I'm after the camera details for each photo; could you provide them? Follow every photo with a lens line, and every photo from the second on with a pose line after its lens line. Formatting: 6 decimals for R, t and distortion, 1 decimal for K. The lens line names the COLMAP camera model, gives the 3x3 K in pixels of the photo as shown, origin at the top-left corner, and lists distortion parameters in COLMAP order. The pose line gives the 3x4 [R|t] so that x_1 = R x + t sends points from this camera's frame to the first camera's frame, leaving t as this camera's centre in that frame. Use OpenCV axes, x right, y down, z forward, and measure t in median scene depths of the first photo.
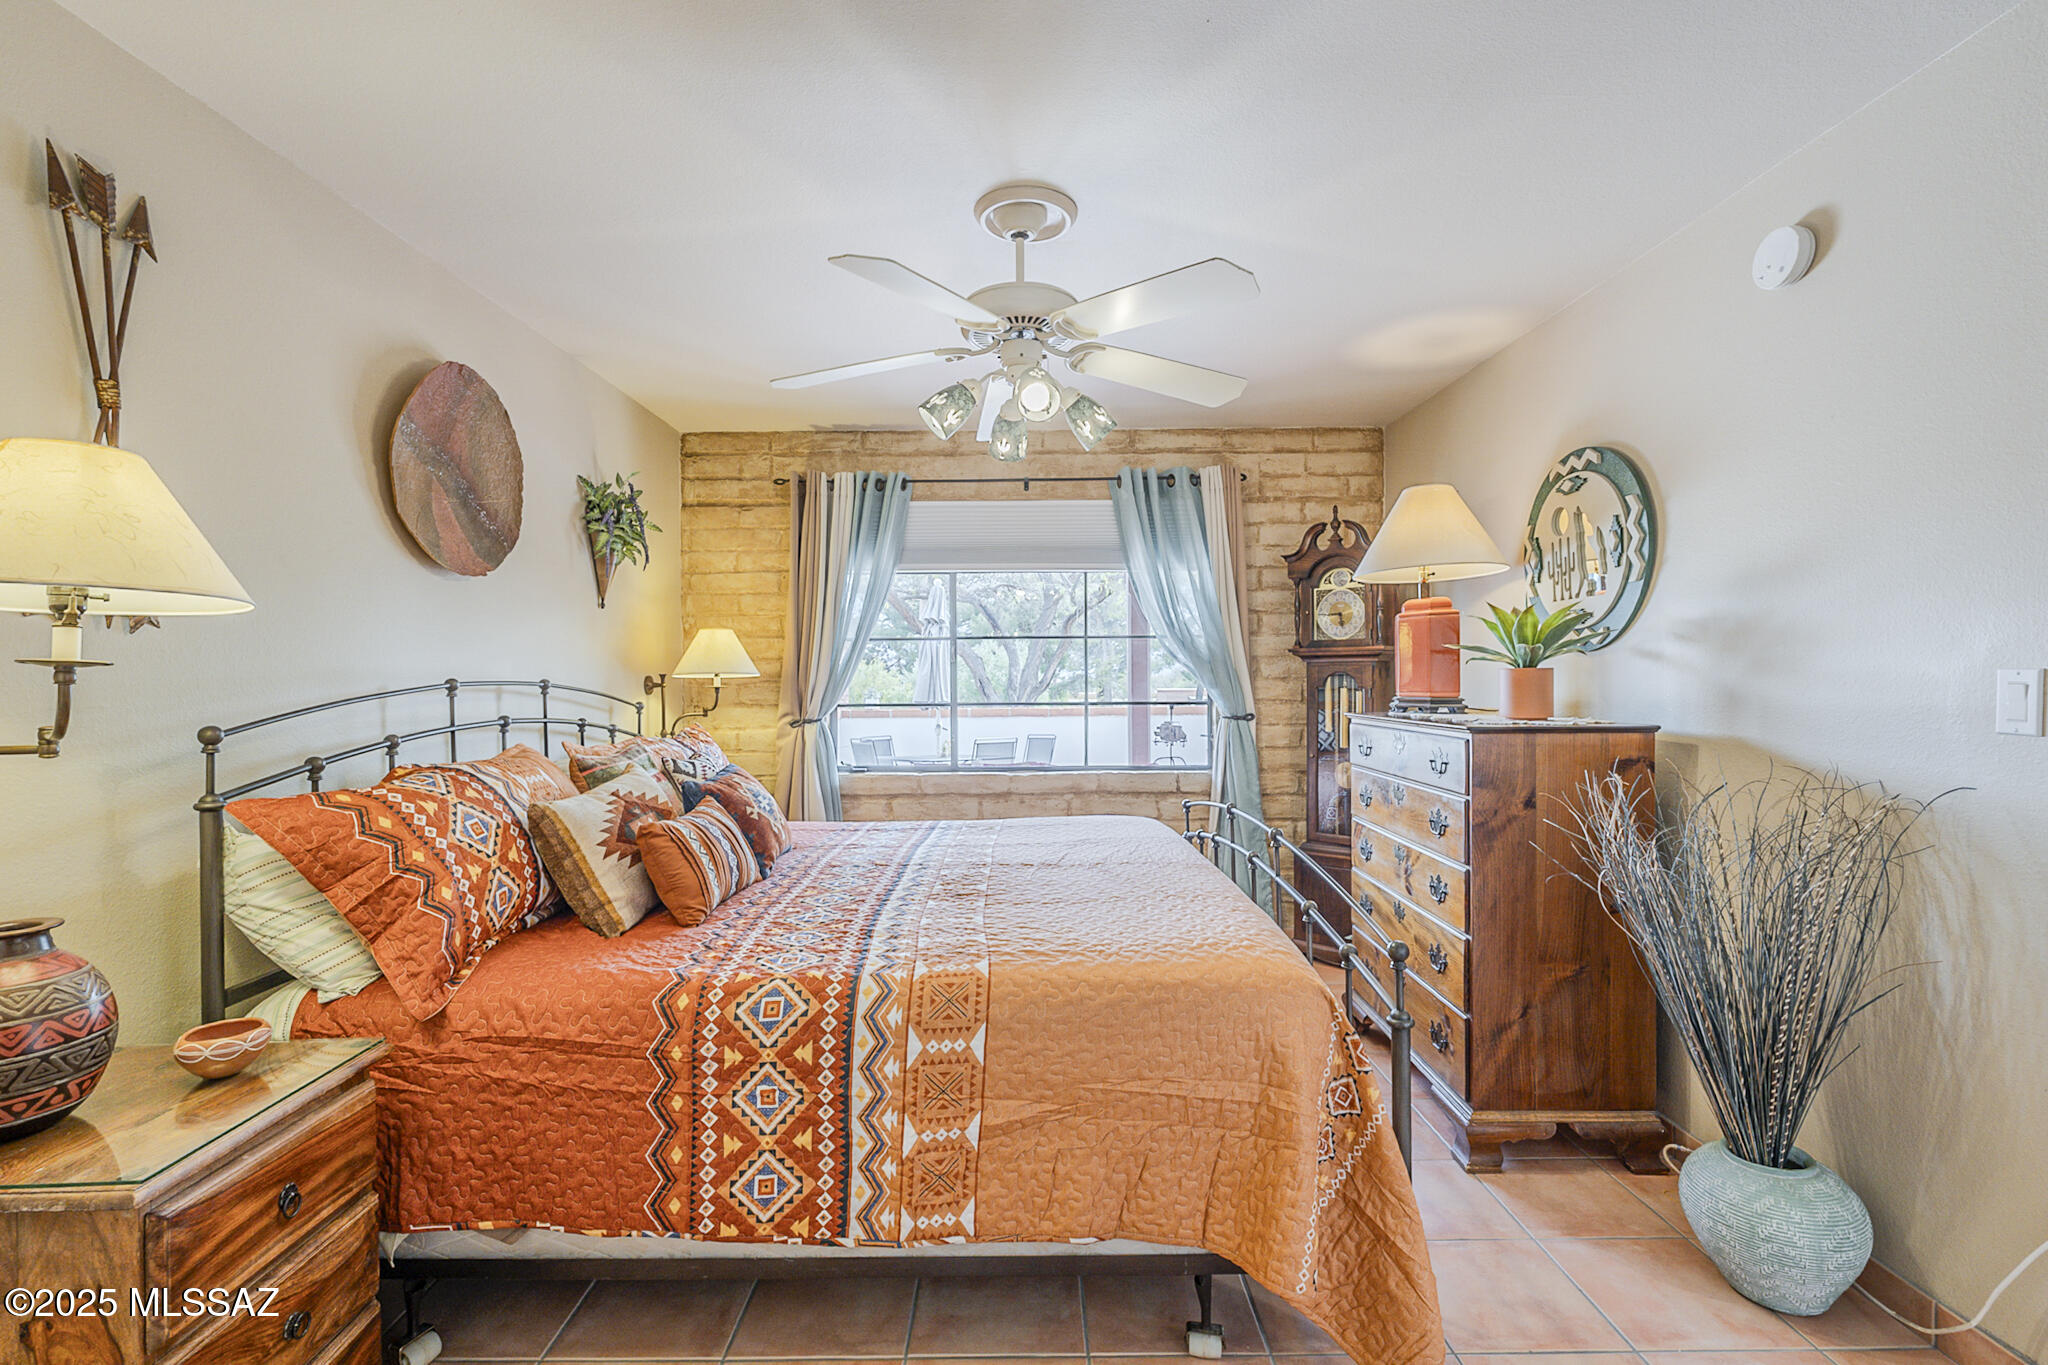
lens RADIAL K [[899.1, 0, 1022.5], [0, 899.1, 694.9], [0, 0, 1]] dist [-0.002645, -0.000122]
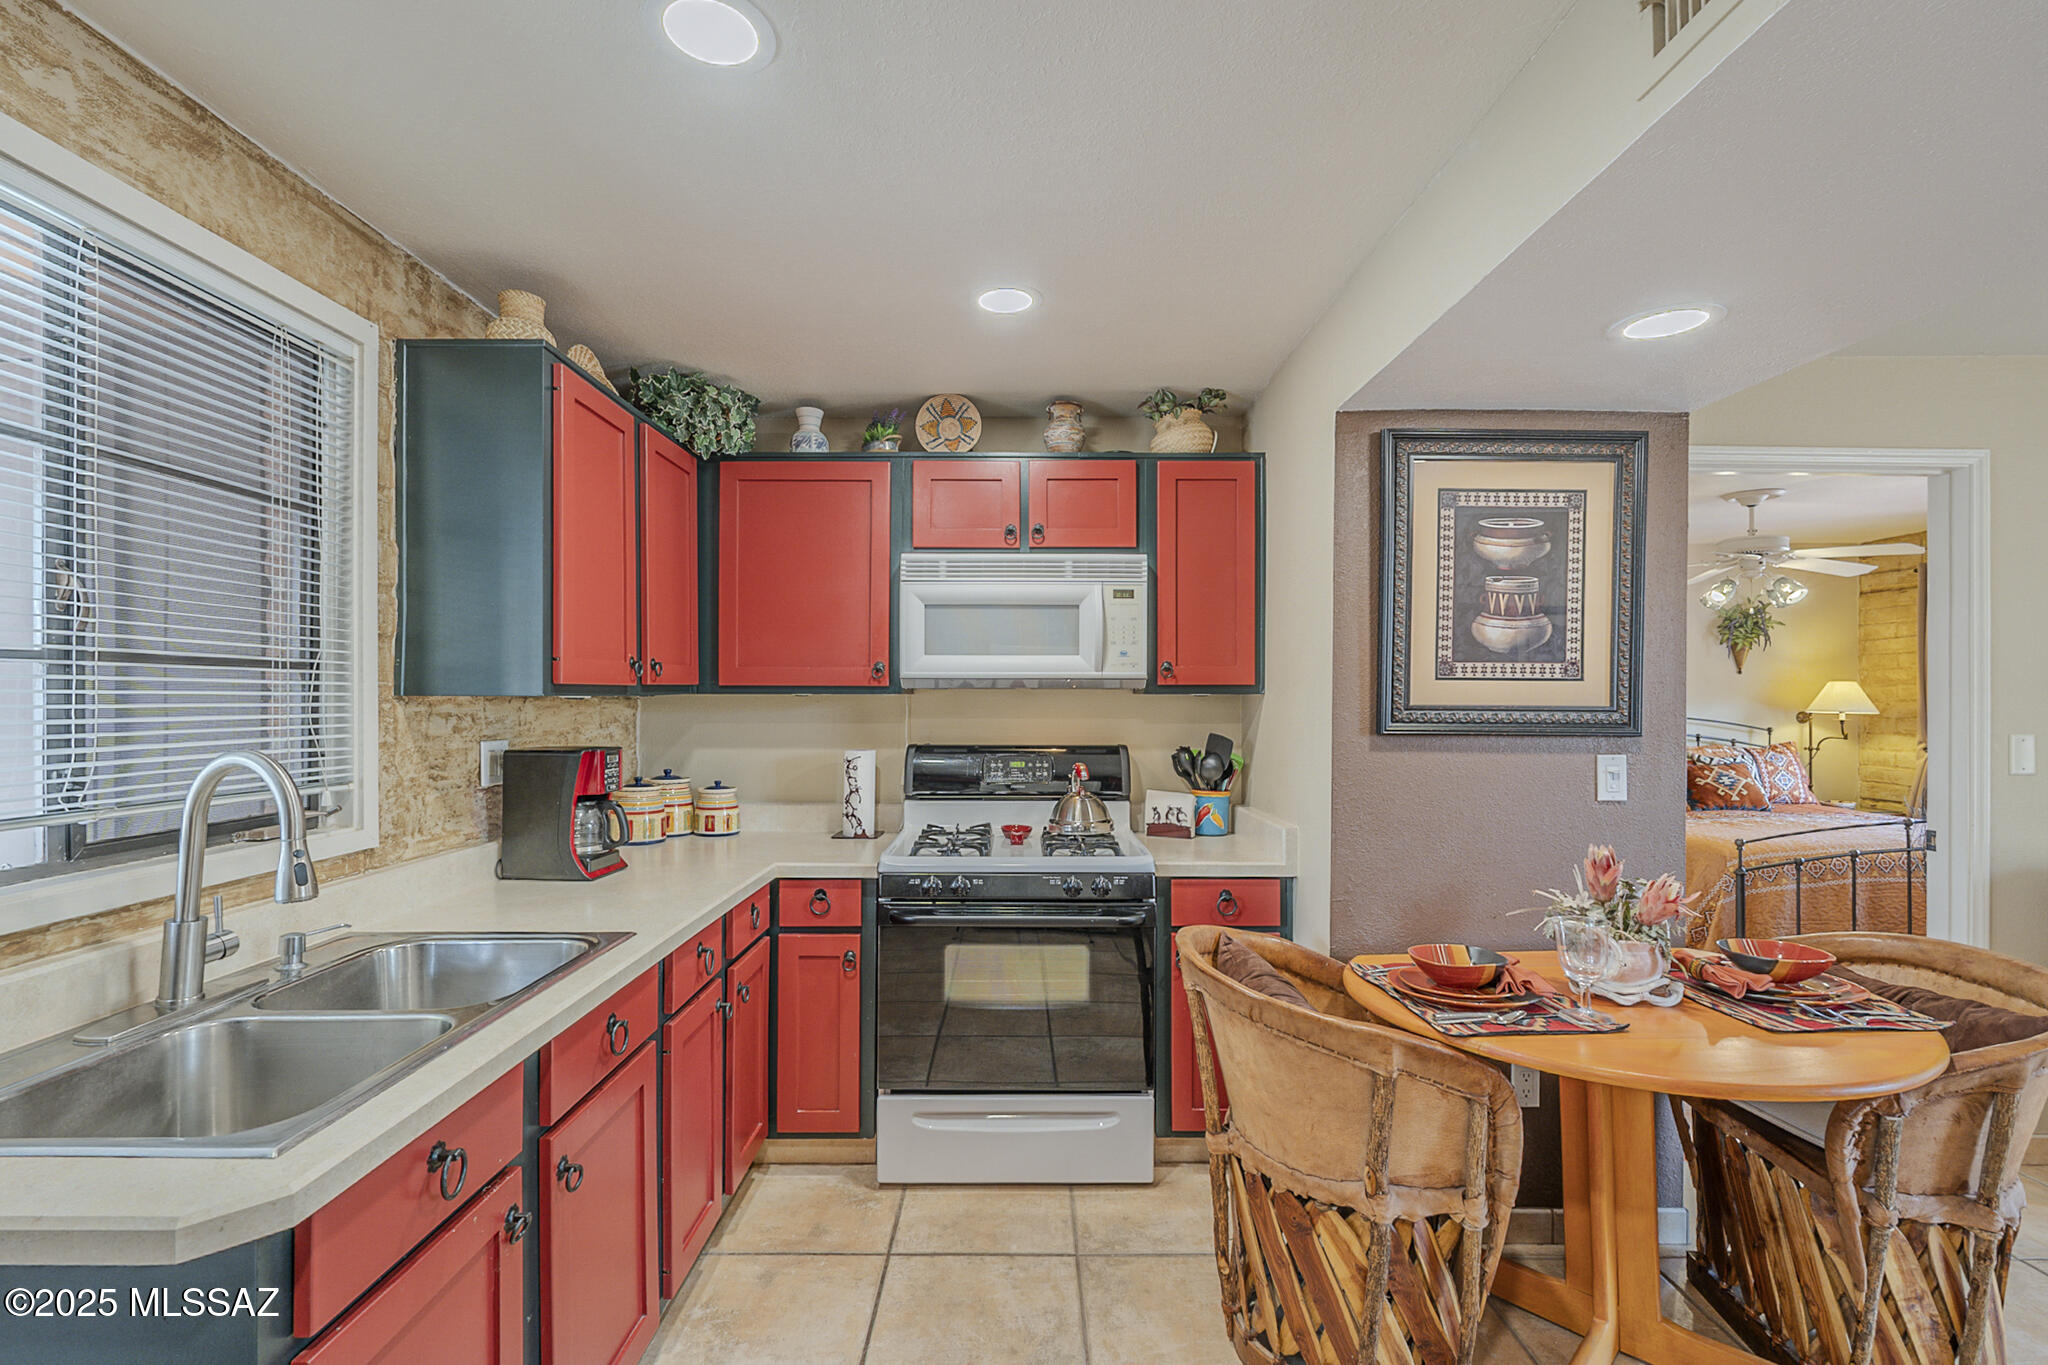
lens RADIAL K [[899.1, 0, 1022.5], [0, 899.1, 694.9], [0, 0, 1]] dist [-0.002645, -0.000122]
pose [[0.001139, 0.004448, -0.999989, 1.743650], [-0.018125, 0.999826, 0.004426, -0.049190], [0.999835, 0.018120, 0.001220, -0.565854]]
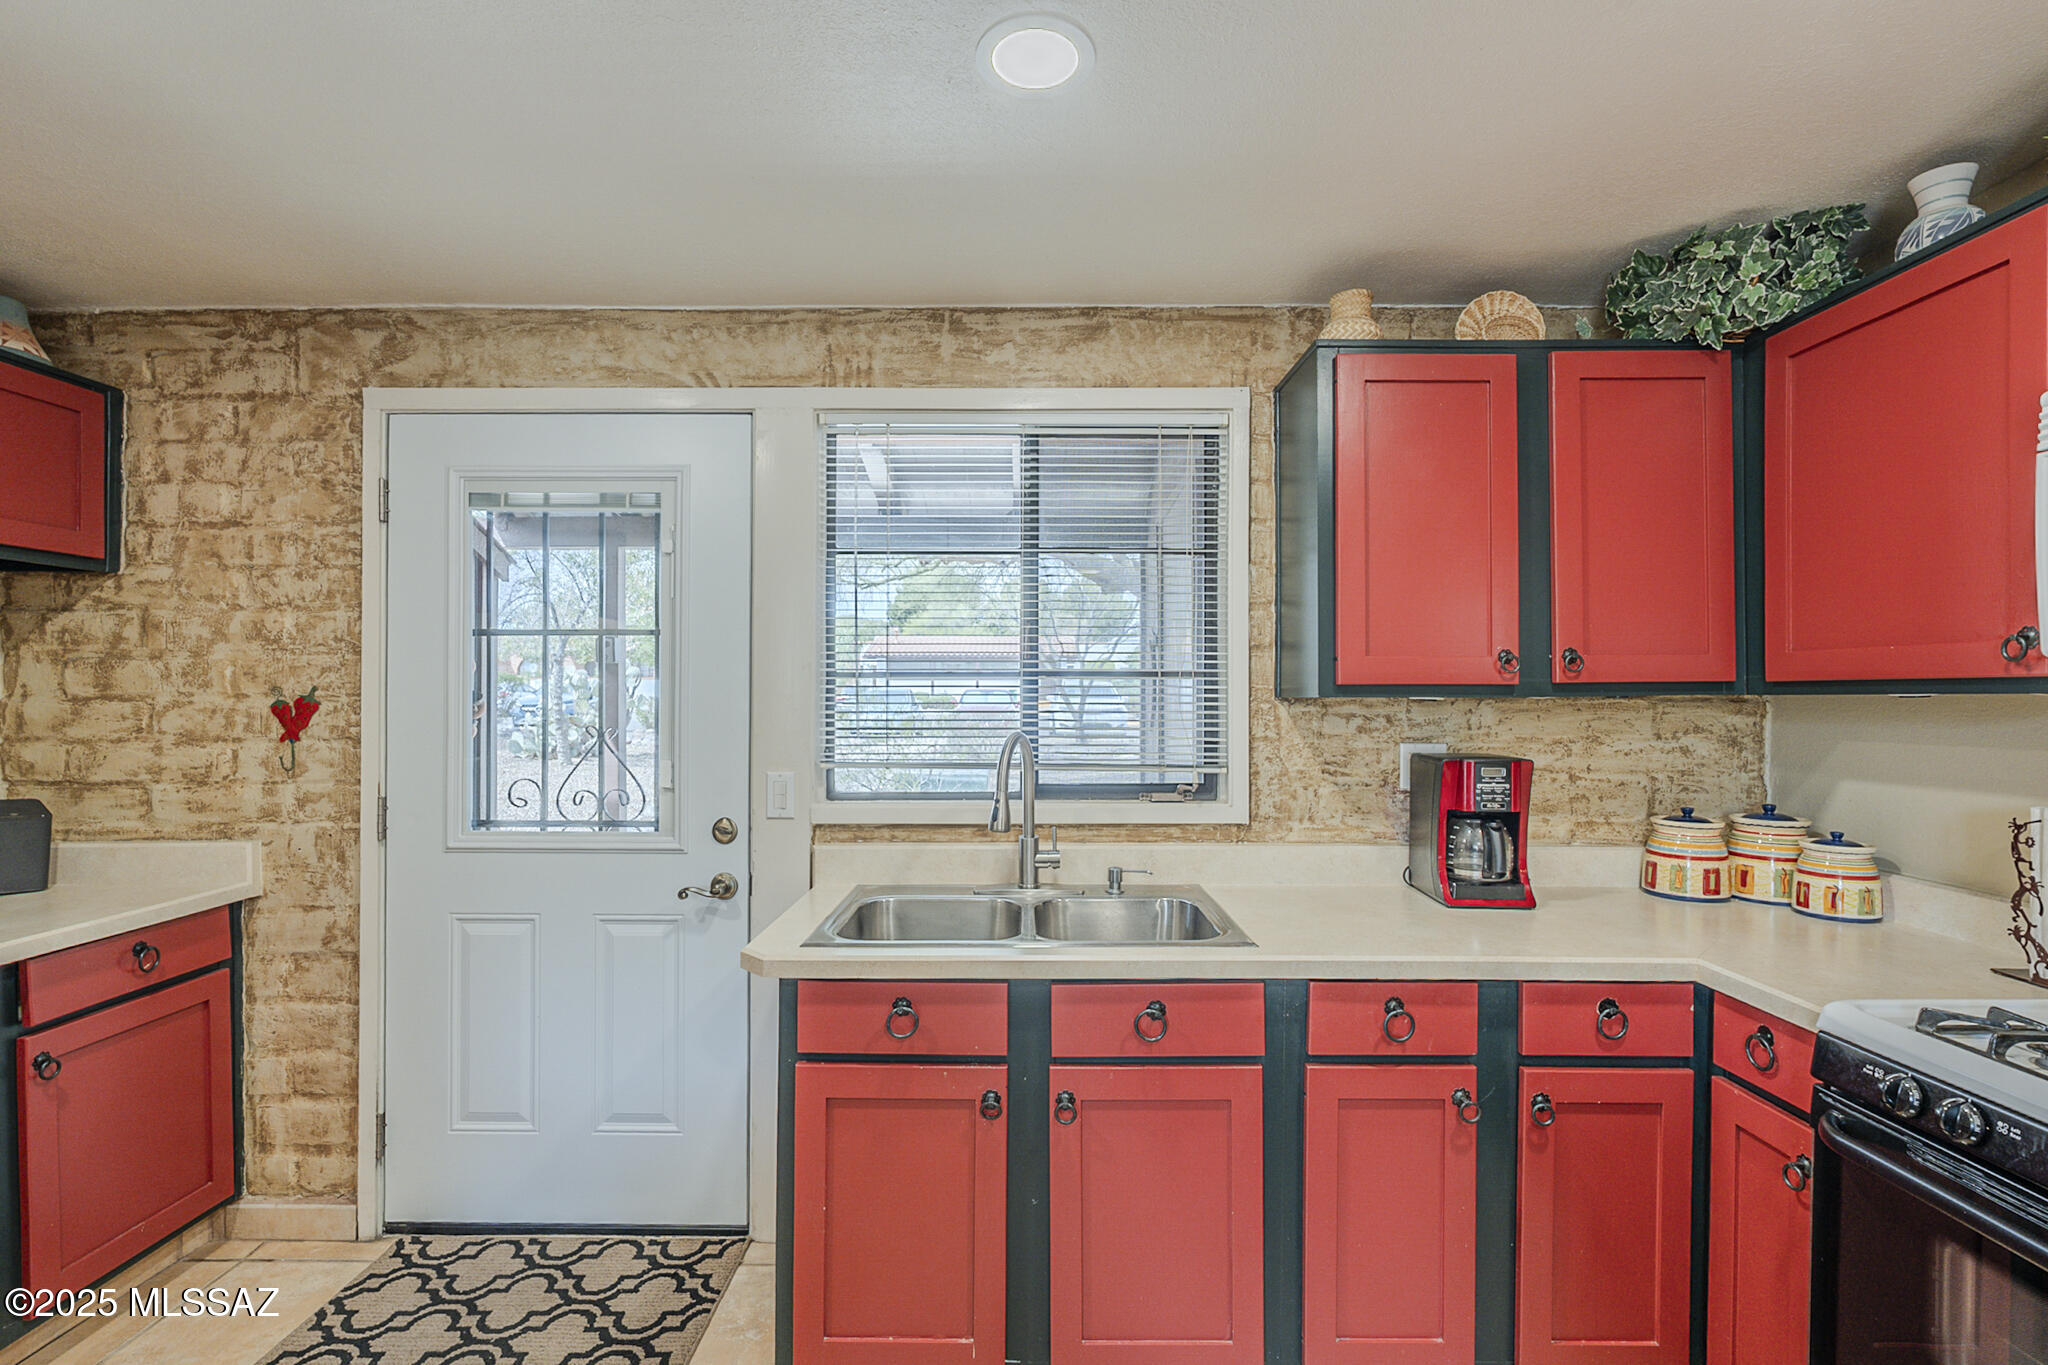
lens RADIAL K [[932.4, 0, 1021.9], [0, 932.4, 696.7], [0, 0, 1]] dist [-0.003224, -0.000610]
pose [[-0.999983, 0.004664, 0.003543, 1.229196], [0.004721, 0.999856, 0.016330, -0.051994], [-0.003466, 0.016346, -0.999860, -0.183740]]
